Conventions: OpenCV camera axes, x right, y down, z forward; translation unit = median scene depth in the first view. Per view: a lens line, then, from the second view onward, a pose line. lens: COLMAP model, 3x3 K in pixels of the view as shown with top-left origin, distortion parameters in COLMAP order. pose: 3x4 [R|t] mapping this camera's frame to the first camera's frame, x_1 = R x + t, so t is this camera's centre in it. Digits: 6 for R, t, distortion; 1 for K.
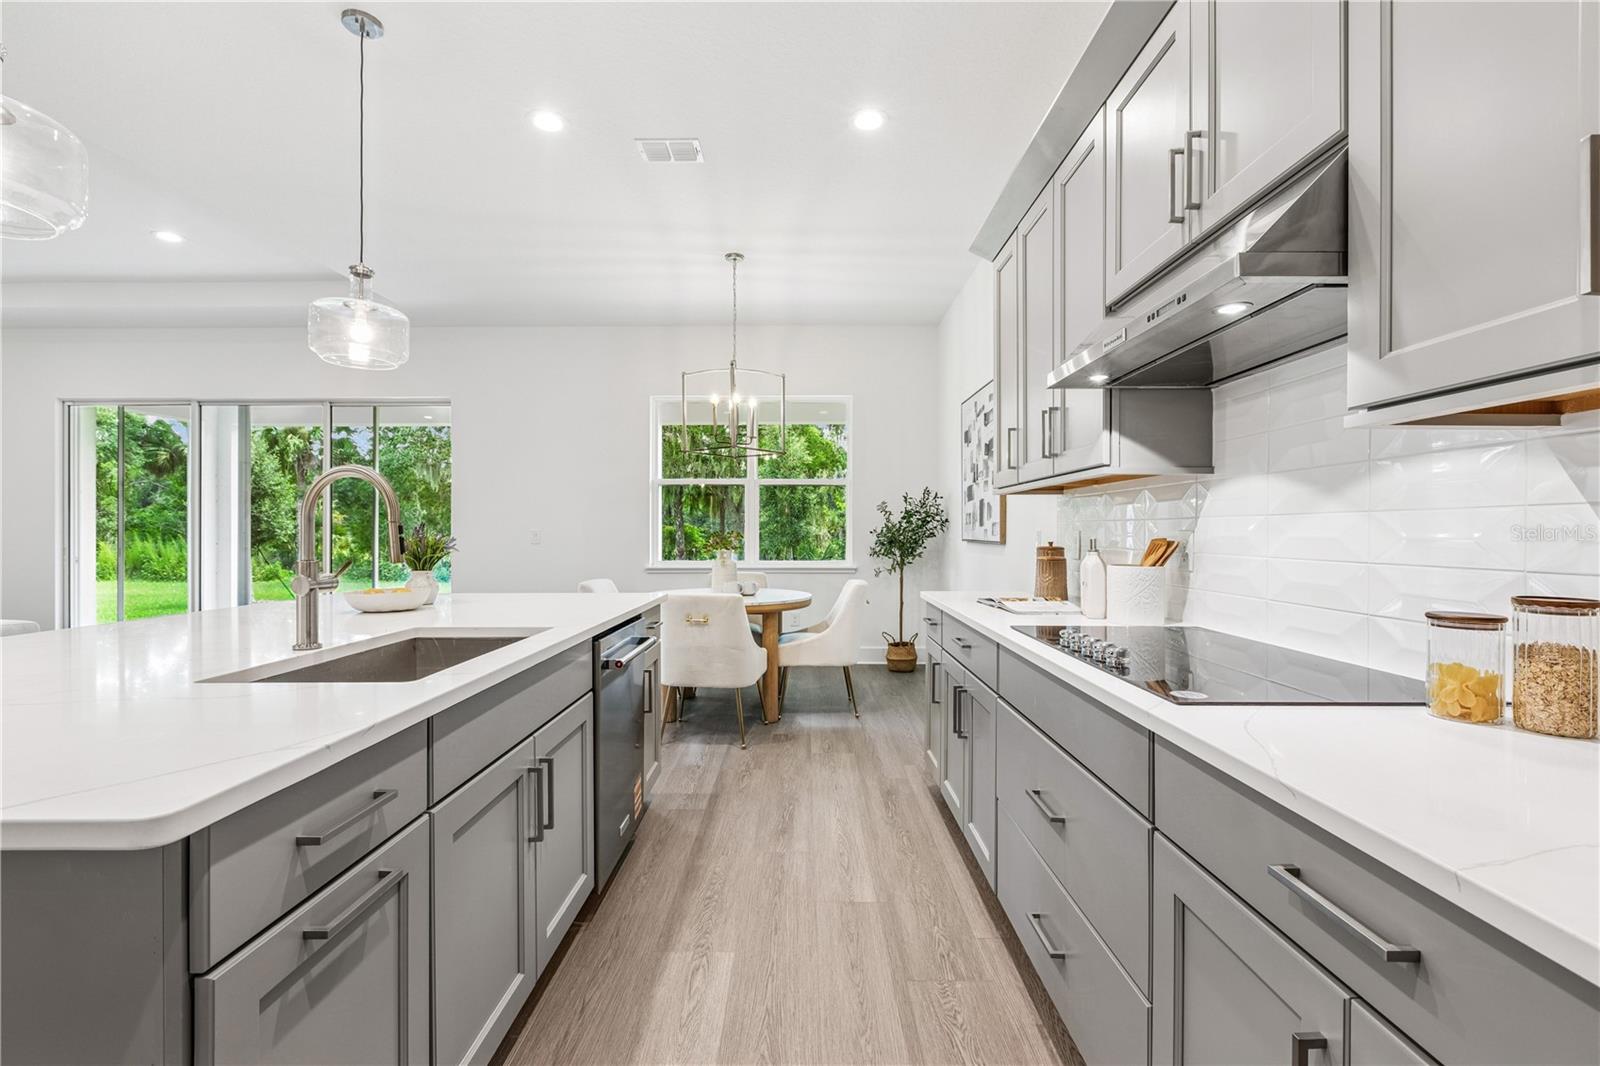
lens RADIAL K [[706.8, 0, 800.0], [0, 706.8, 533.0], [0, 0, 1]] dist [-0.001287, -0.000183]
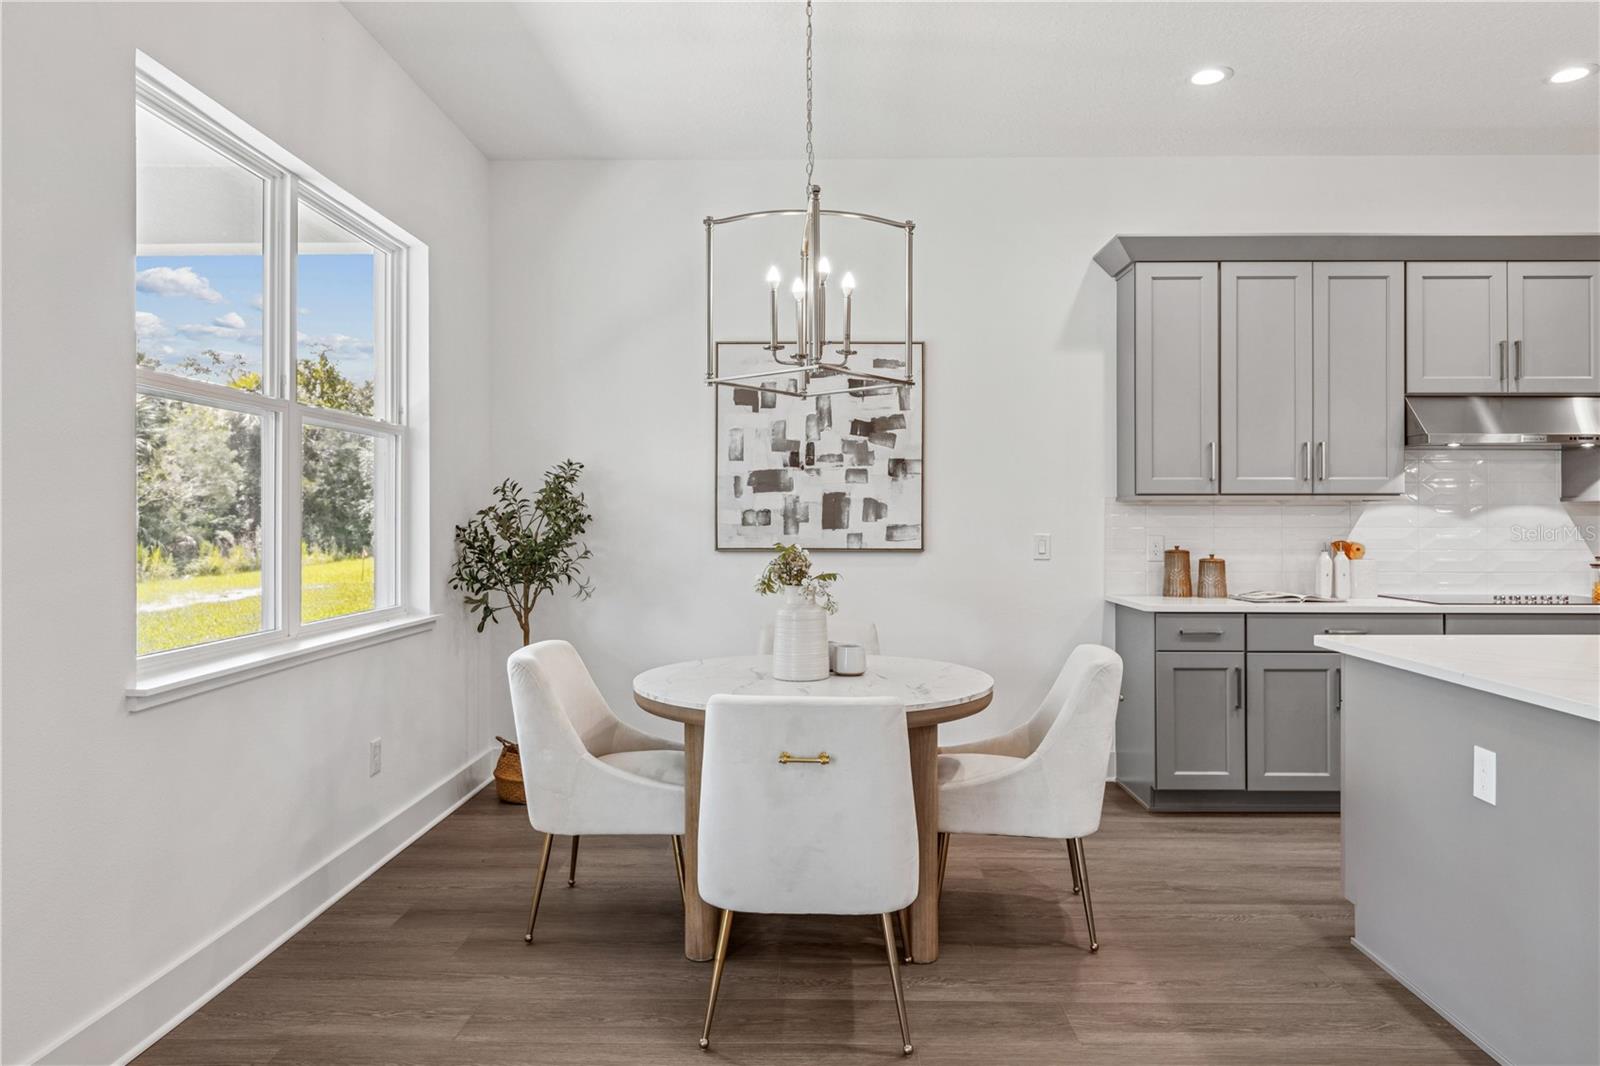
lens RADIAL K [[1038.4, 0, 800.4], [0, 1038.4, 513.4], [0, 0, 1]] dist [-0.003605, -0.002392]
pose [[0.012662, -0.004037, 0.999912, -1.114486], [0.002816, 0.999988, 0.004002, -0.040646], [-0.999916, 0.002765, 0.012673, 1.371564]]
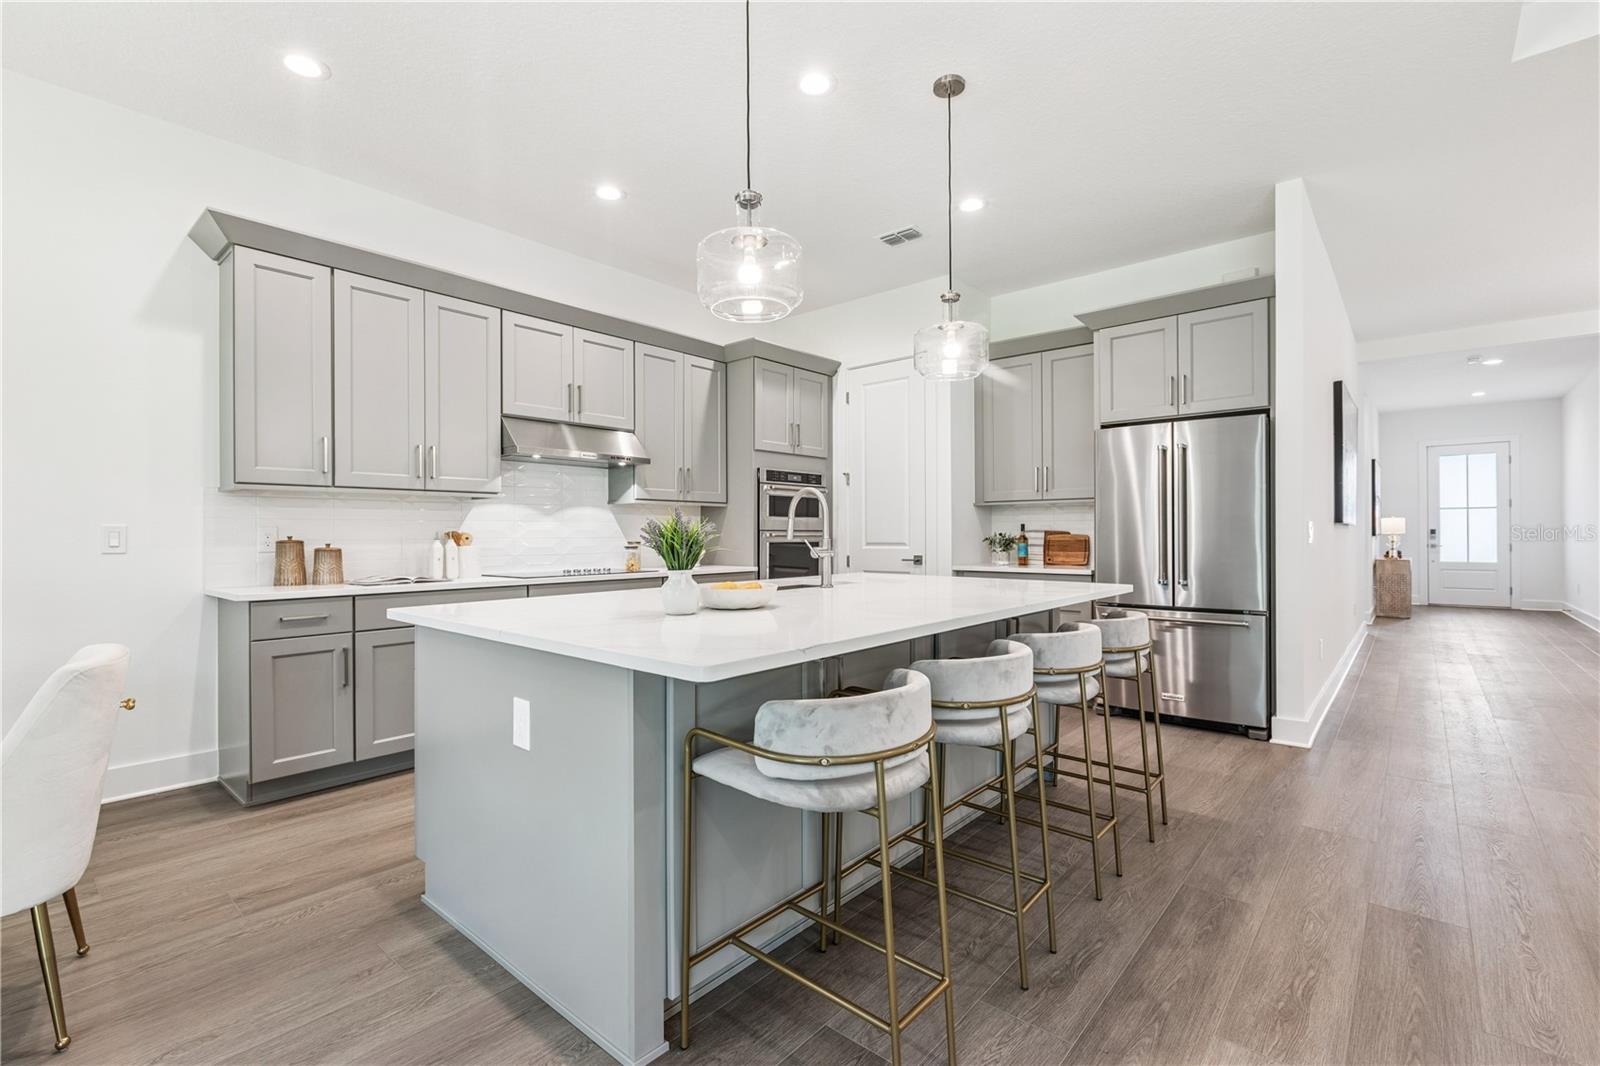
lens RADIAL K [[715.8, 0, 800.0], [0, 715.8, 533.0], [0, 0, 1]] dist [0.003097, -0.000022]
pose [[-0.758257, -0.002120, 0.651952, -0.890711], [0.001944, 0.999983, 0.005512, 0.002180], [-0.651952, 0.005446, -0.758240, 1.171665]]
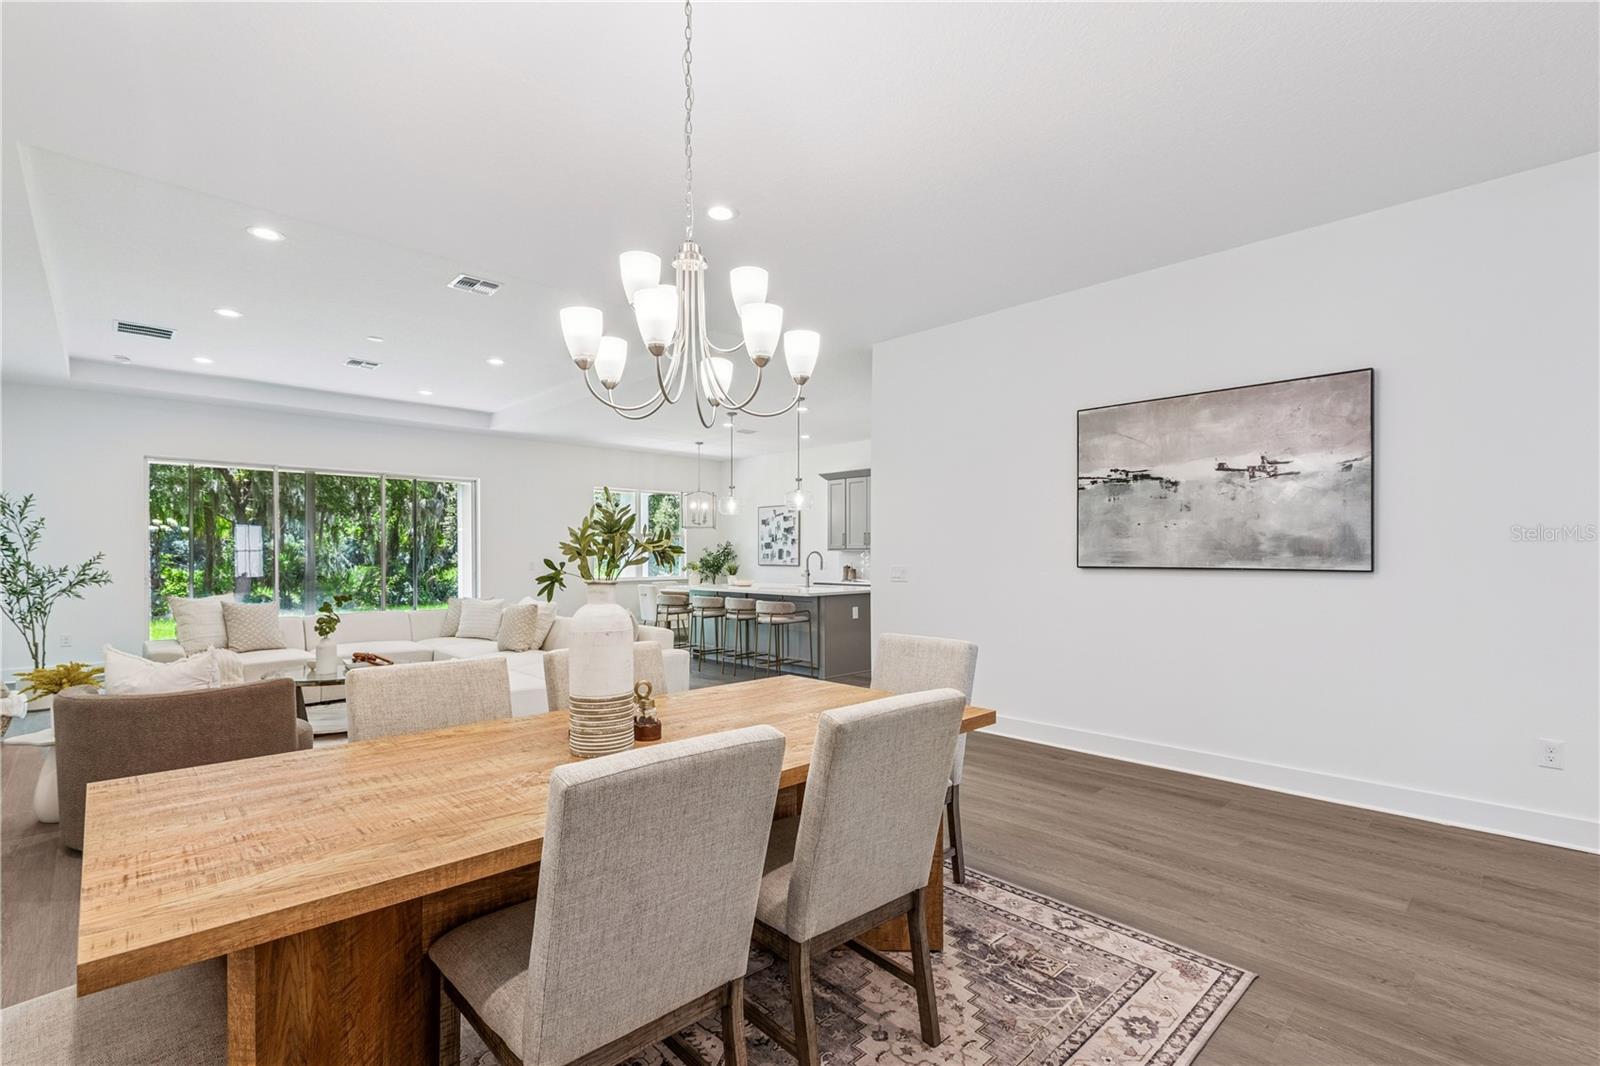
lens RADIAL K [[715.8, 0, 800.0], [0, 715.8, 533.0], [0, 0, 1]] dist [0.003097, -0.000022]
pose [[0.713634, 0.020020, 0.700233, -2.050256], [0.002833, 0.999501, -0.031464, -0.030963], [-0.700513, 0.024438, 0.713221, -1.233169]]
